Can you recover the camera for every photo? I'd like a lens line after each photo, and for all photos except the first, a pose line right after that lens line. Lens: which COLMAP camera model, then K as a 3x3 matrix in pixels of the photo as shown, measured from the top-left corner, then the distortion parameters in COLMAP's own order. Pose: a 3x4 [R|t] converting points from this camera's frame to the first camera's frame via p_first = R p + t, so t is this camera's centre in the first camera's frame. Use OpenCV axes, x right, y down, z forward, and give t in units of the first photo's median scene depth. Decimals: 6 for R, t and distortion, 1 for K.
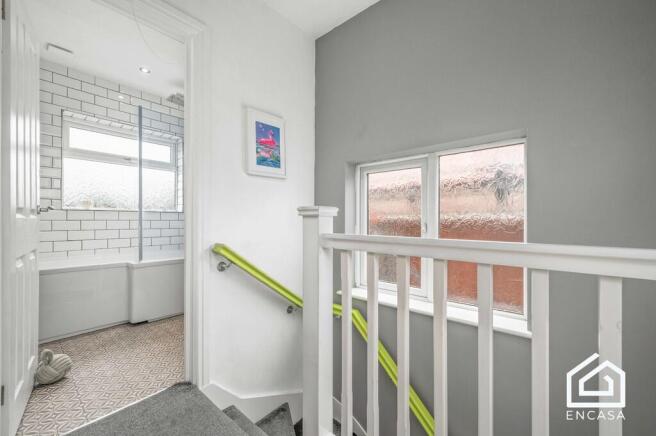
lens RADIAL K [[260.1, 0, 327.3], [0, 260.1, 218.9], [0, 0, 1]] dist [0.000722, 0.000231]
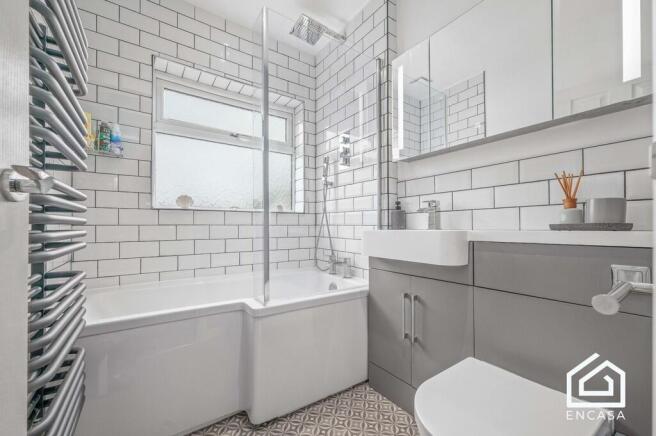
lens RADIAL K [[260.1, 0, 327.8], [0, 260.1, 221.4], [0, 0, 1]] dist [0.000722, 0.000231]
pose [[0.968351, -0.002434, -0.249582, -0.402598], [0.001242, 0.999987, -0.004933, -0.000640], [0.249590, 0.004467, 0.968341, 0.447132]]
